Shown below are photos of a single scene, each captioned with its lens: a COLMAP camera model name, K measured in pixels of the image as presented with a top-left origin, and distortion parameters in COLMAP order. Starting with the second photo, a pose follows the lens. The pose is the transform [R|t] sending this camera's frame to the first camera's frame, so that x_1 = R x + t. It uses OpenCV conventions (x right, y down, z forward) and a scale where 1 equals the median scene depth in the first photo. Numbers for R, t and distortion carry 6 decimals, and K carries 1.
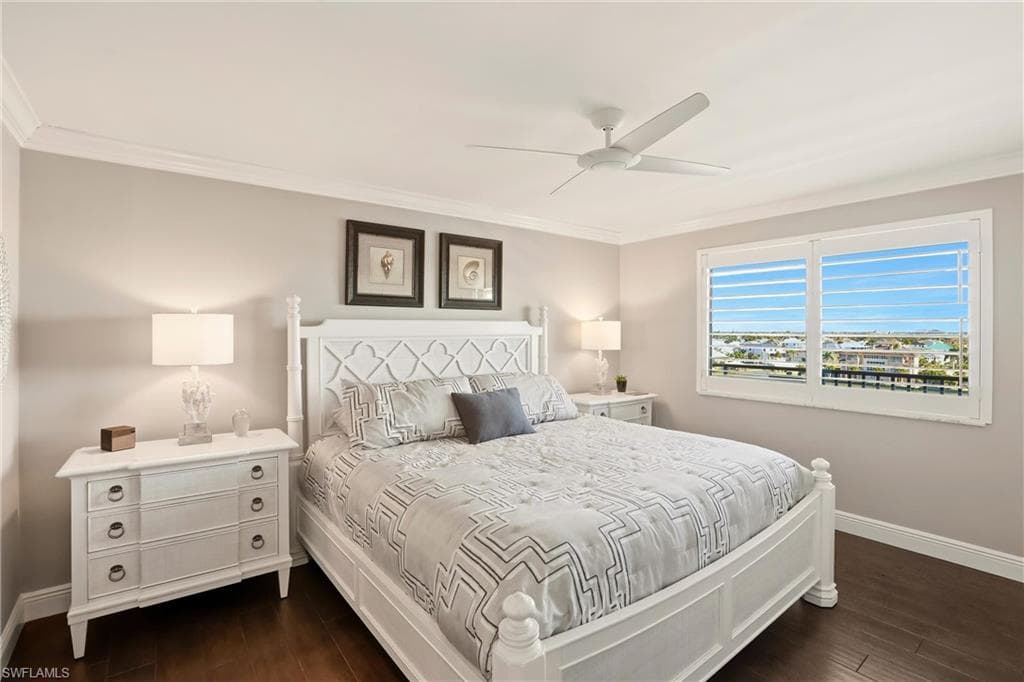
lens RADIAL K [[499.1, 0, 496.5], [0, 499.1, 328.8], [0, 0, 1]] dist [-0.003286, -0.000728]
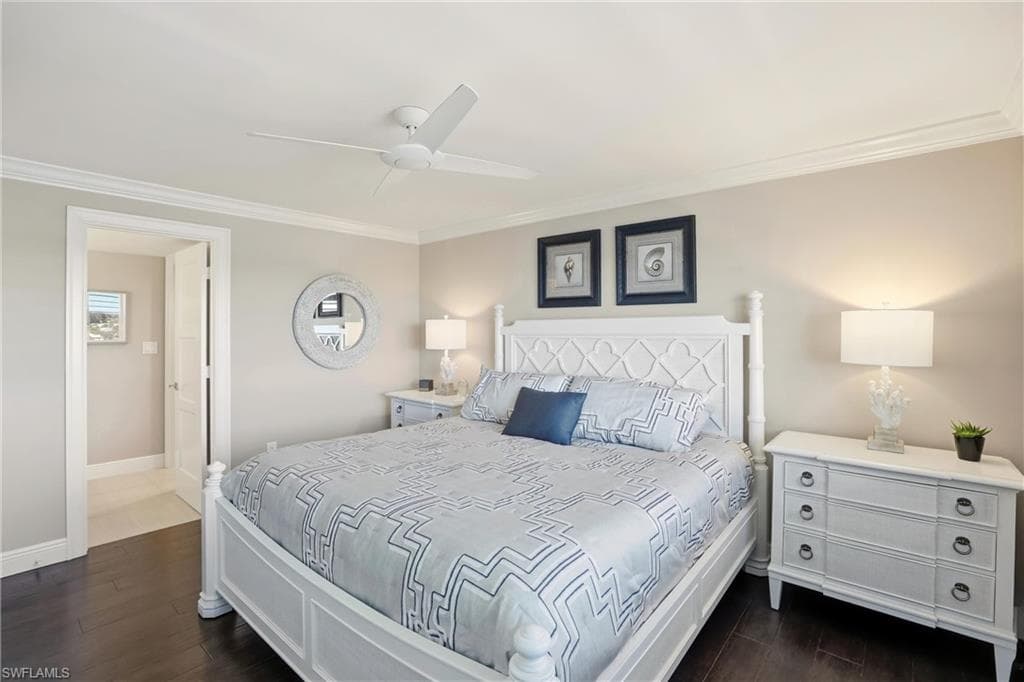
lens RADIAL K [[499.1, 0, 496.5], [0, 499.1, 328.8], [0, 0, 1]] dist [-0.003286, -0.000728]
pose [[0.201044, -0.002194, -0.979580, 0.741318], [0.006920, 0.999976, -0.000819, 0.002783], [0.979558, -0.006614, 0.201055, 0.551002]]
